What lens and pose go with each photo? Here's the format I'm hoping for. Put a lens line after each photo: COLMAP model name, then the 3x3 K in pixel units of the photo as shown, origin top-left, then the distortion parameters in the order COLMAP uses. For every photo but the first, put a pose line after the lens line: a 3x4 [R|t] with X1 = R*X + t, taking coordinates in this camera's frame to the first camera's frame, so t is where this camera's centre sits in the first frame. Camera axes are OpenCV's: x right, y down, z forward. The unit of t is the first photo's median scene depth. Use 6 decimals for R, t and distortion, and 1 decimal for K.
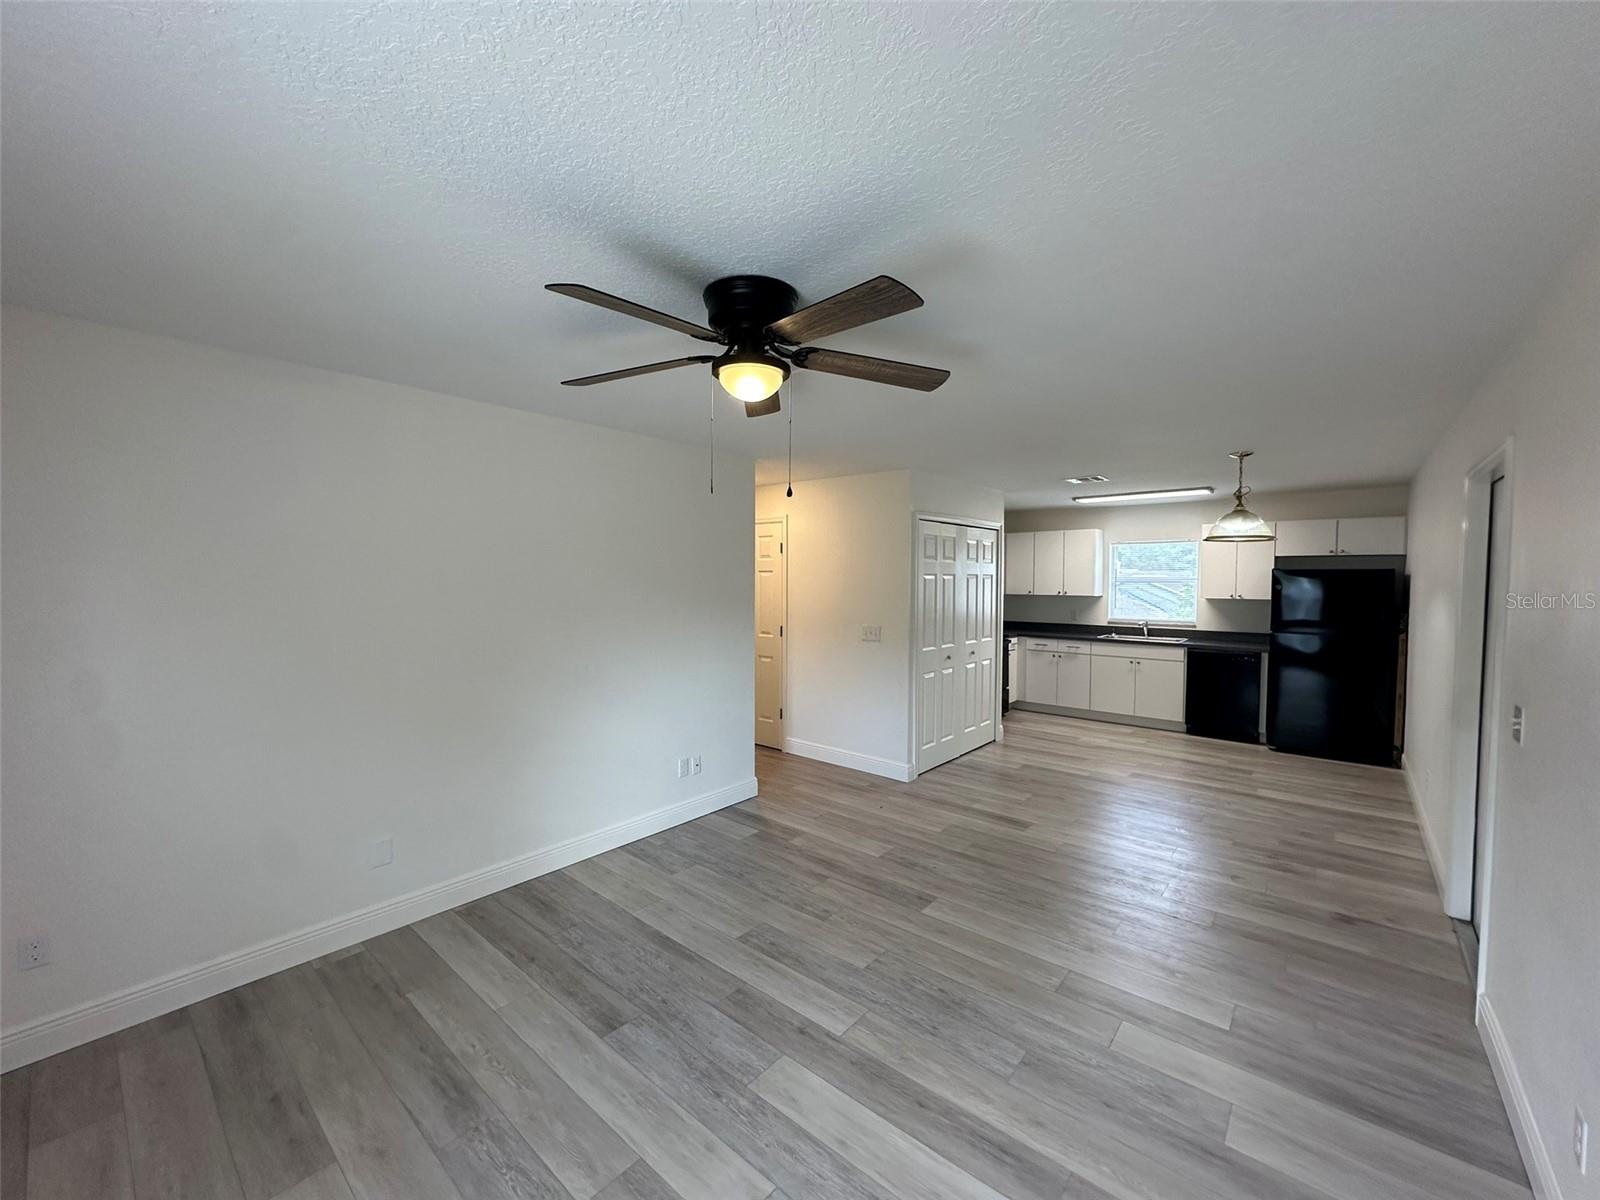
lens RADIAL K [[639.1, 0, 800.0], [0, 639.1, 600.0], [0, 0, 1]] dist [-0.003995, 0.000892]
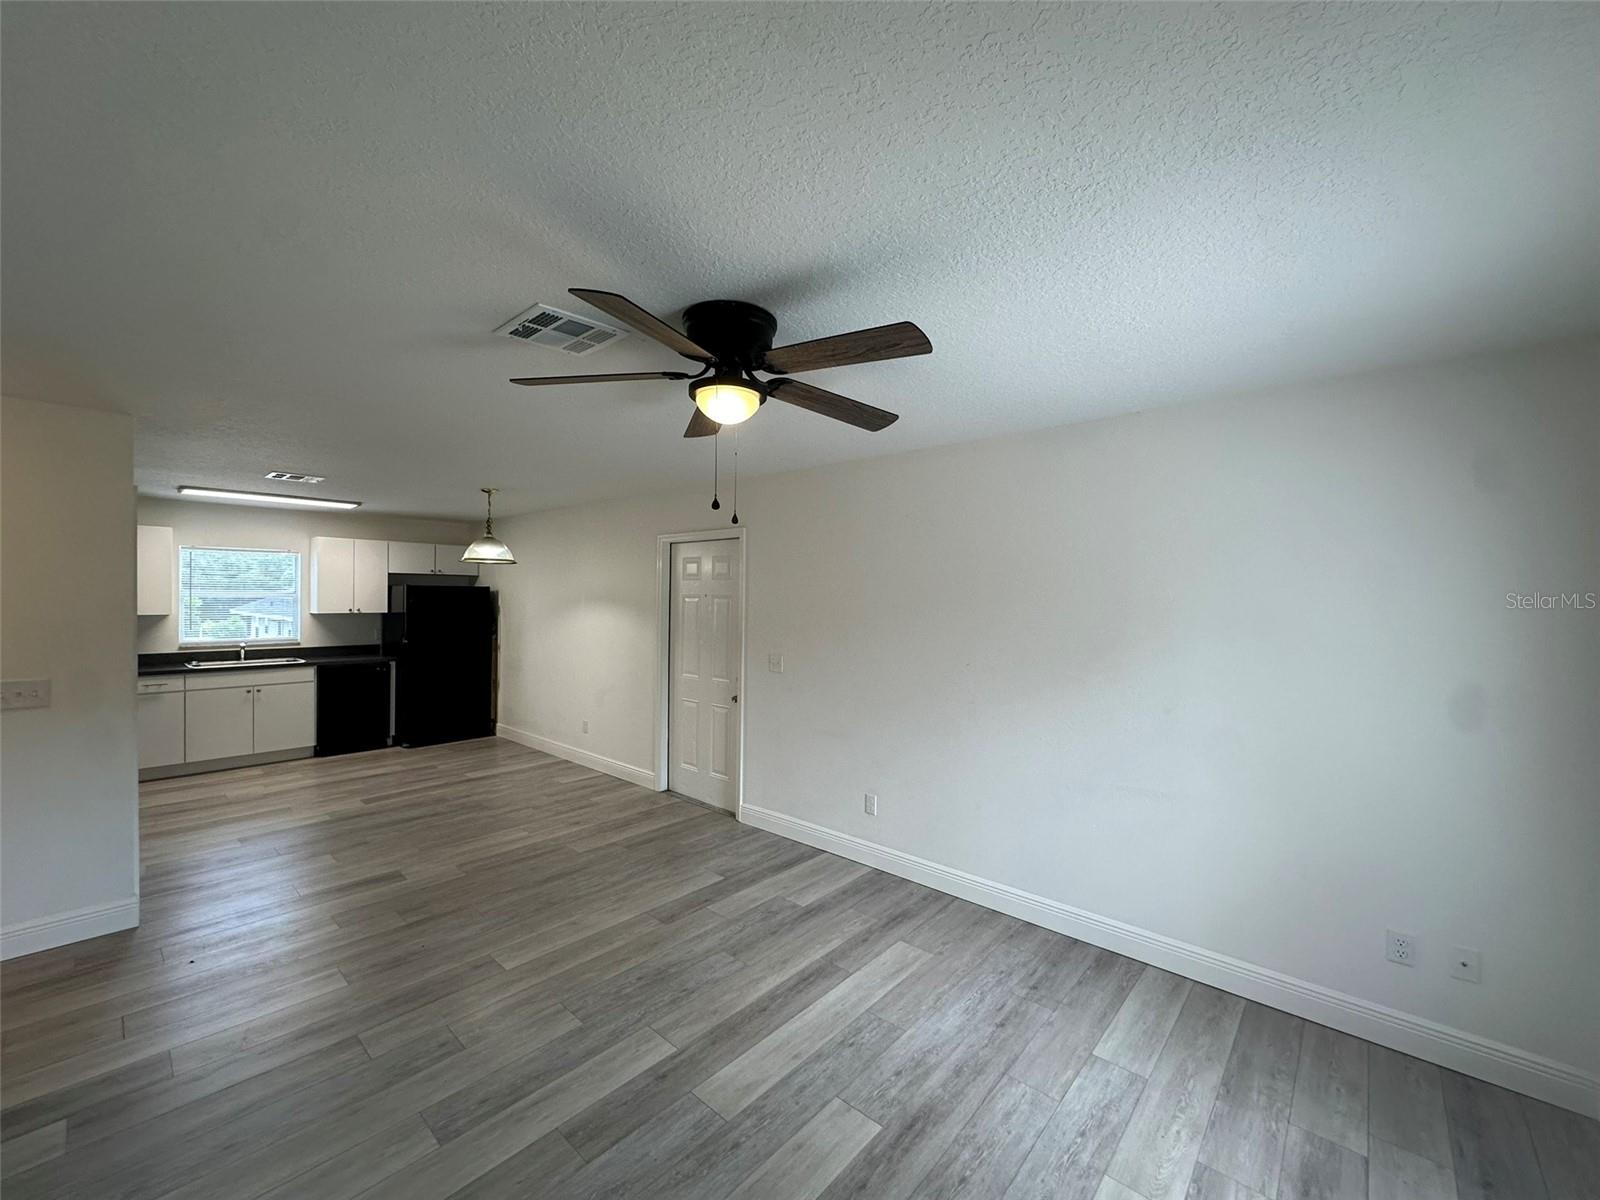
lens RADIAL K [[639.1, 0, 800.0], [0, 639.1, 600.0], [0, 0, 1]] dist [-0.003995, 0.000892]
pose [[0.024369, -0.008417, 0.999668, -0.576825], [0.025830, 0.999636, 0.007787, -0.021454], [-0.999369, 0.025631, 0.024577, 0.465256]]
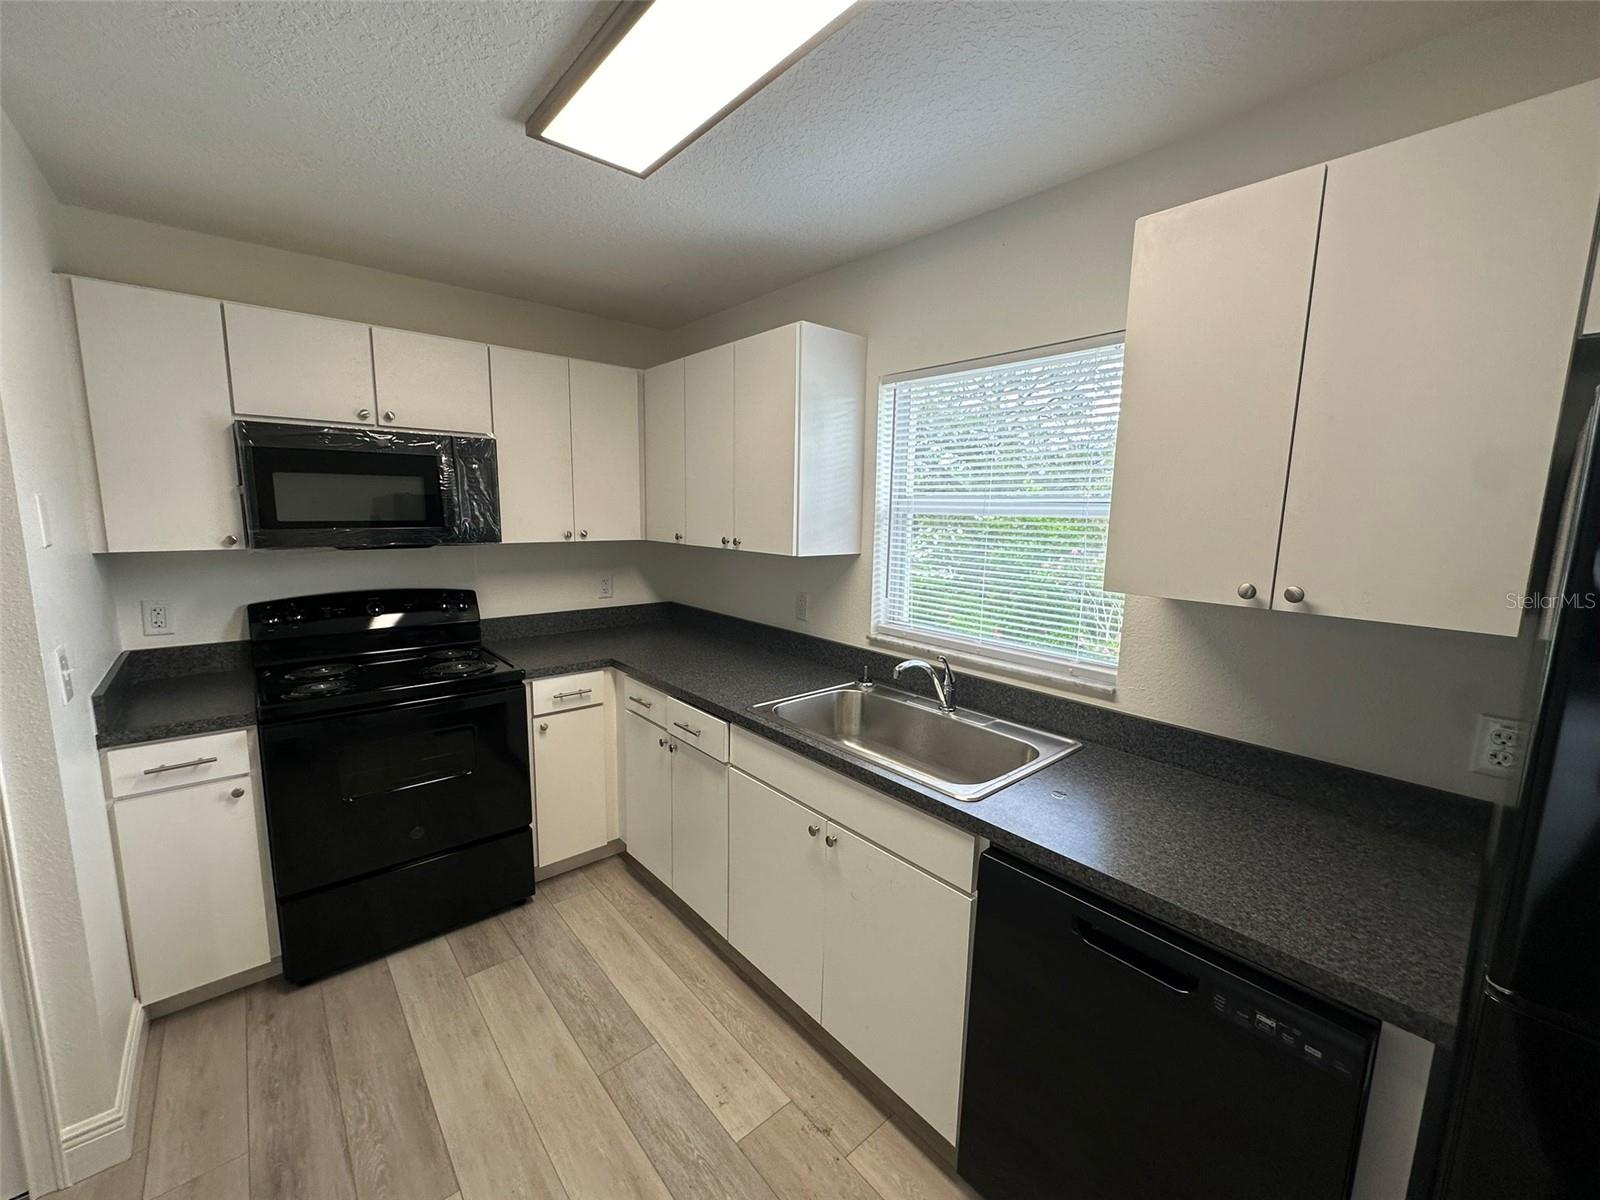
lens RADIAL K [[640.8, 0, 800.0], [0, 640.8, 600.0], [0, 0, 1]] dist [-0.003700, 0.000460]
pose [[0.988684, 0.036025, -0.145624, 1.034560], [-0.019878, 0.993638, 0.110855, -0.039547], [0.148691, -0.106706, 0.983110, 1.437030]]
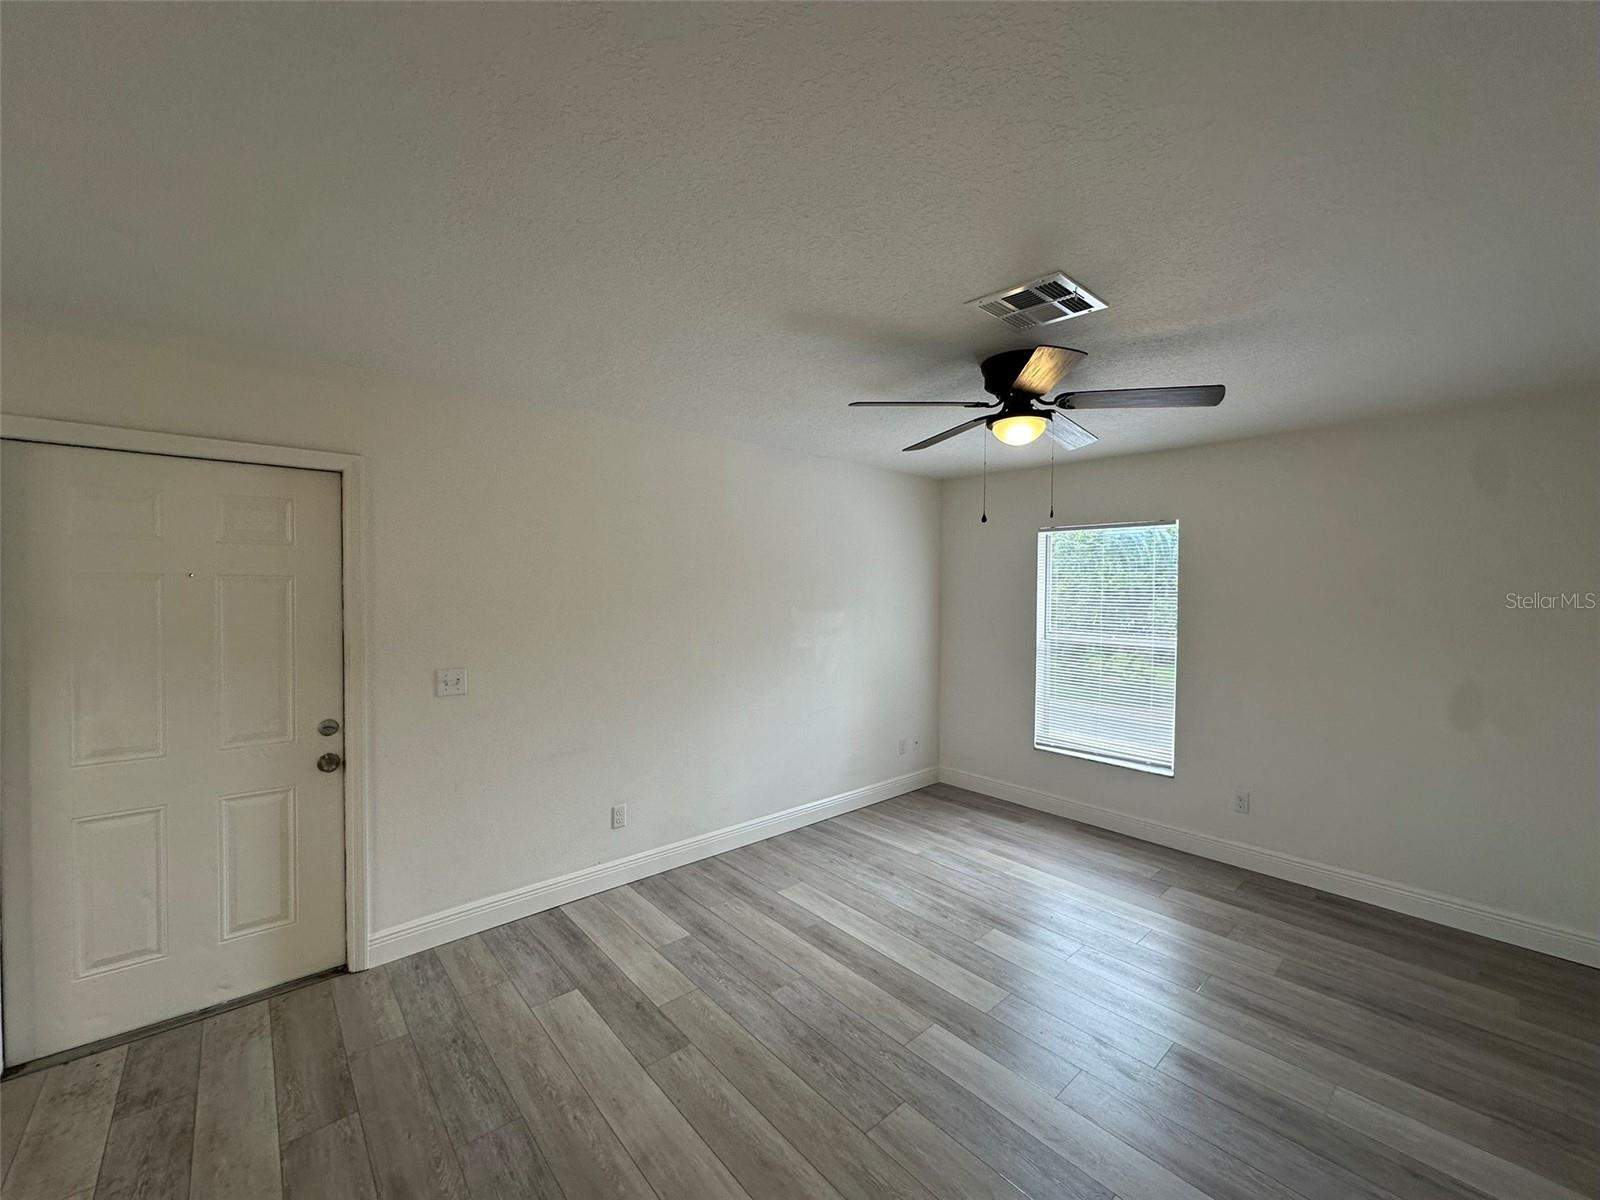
lens RADIAL K [[639.1, 0, 800.0], [0, 639.1, 600.0], [0, 0, 1]] dist [-0.003995, 0.000892]
pose [[-0.989639, -0.016973, 0.142568, 0.088675], [-0.008881, 0.998323, 0.057201, -0.041581], [-0.143300, 0.055342, -0.988131, 1.239669]]
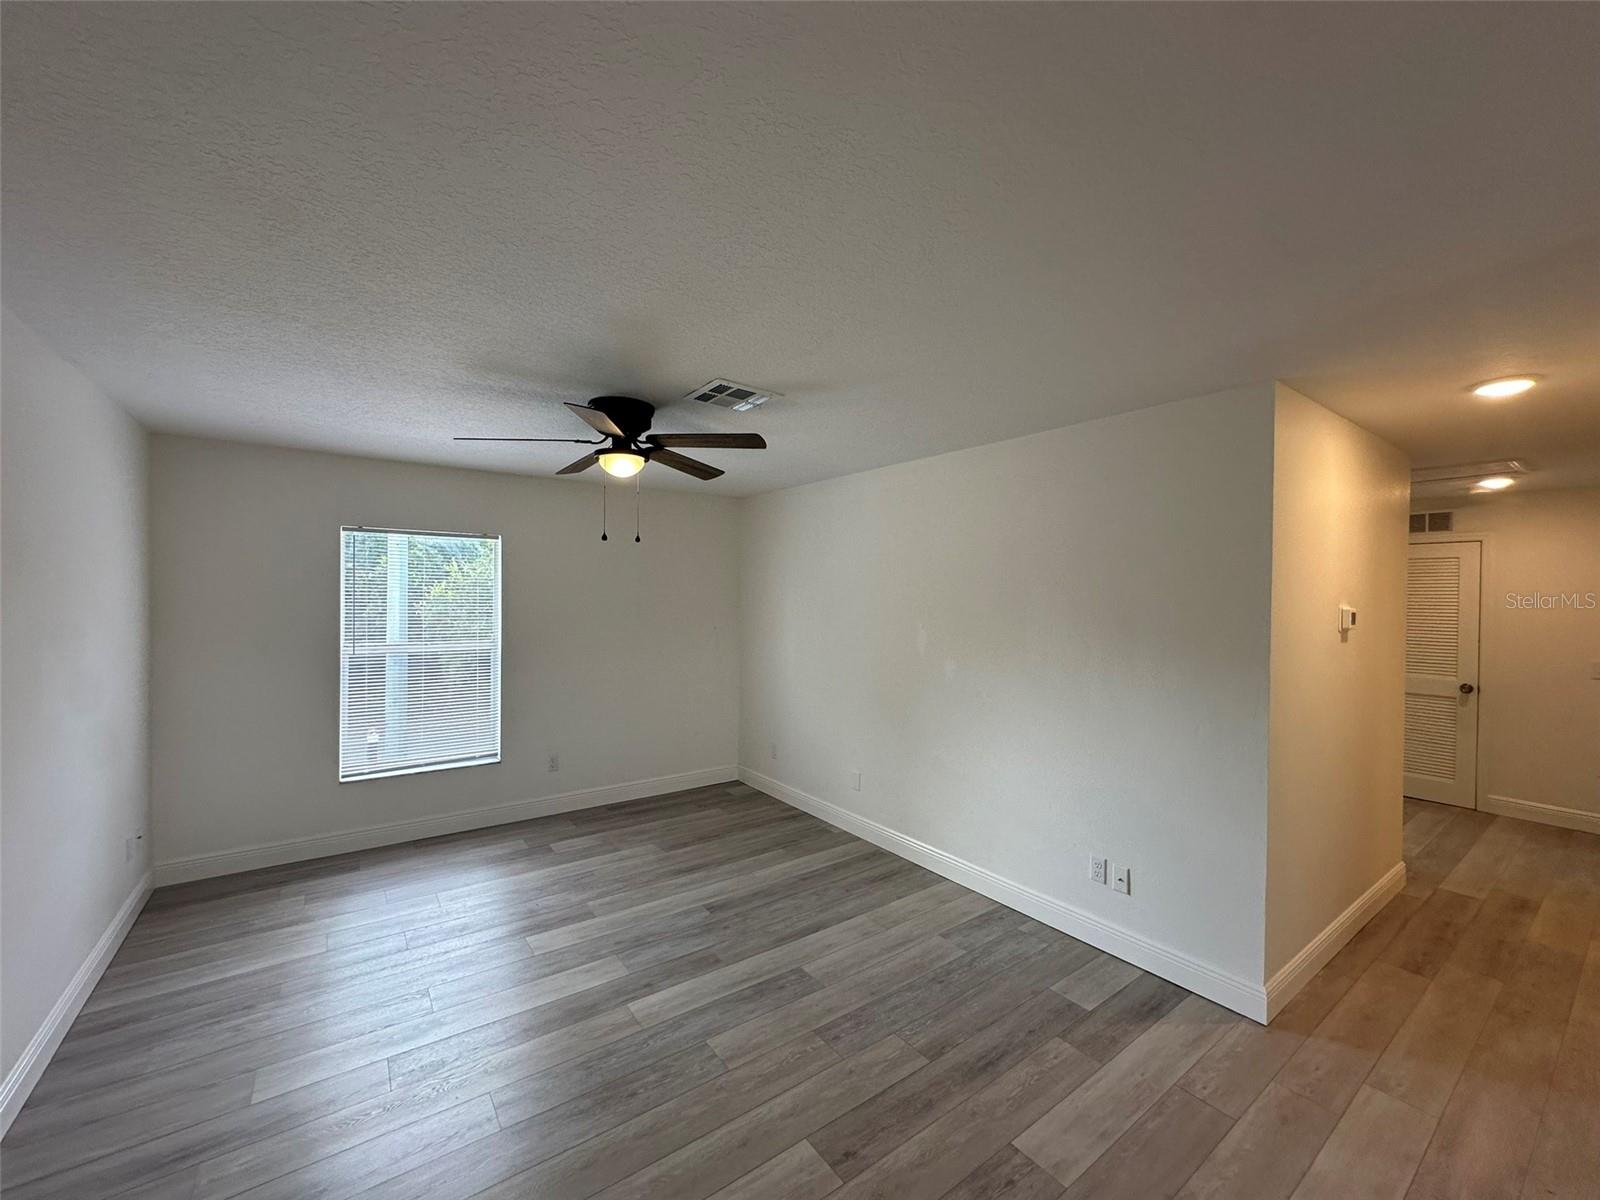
lens RADIAL K [[639.1, 0, 800.0], [0, 639.1, 600.0], [0, 0, 1]] dist [-0.003995, 0.000892]
pose [[-0.236709, -0.001724, -0.971579, 0.665649], [-0.044067, 0.998988, 0.008964, -0.033761], [0.970581, 0.044937, -0.236546, 0.937140]]
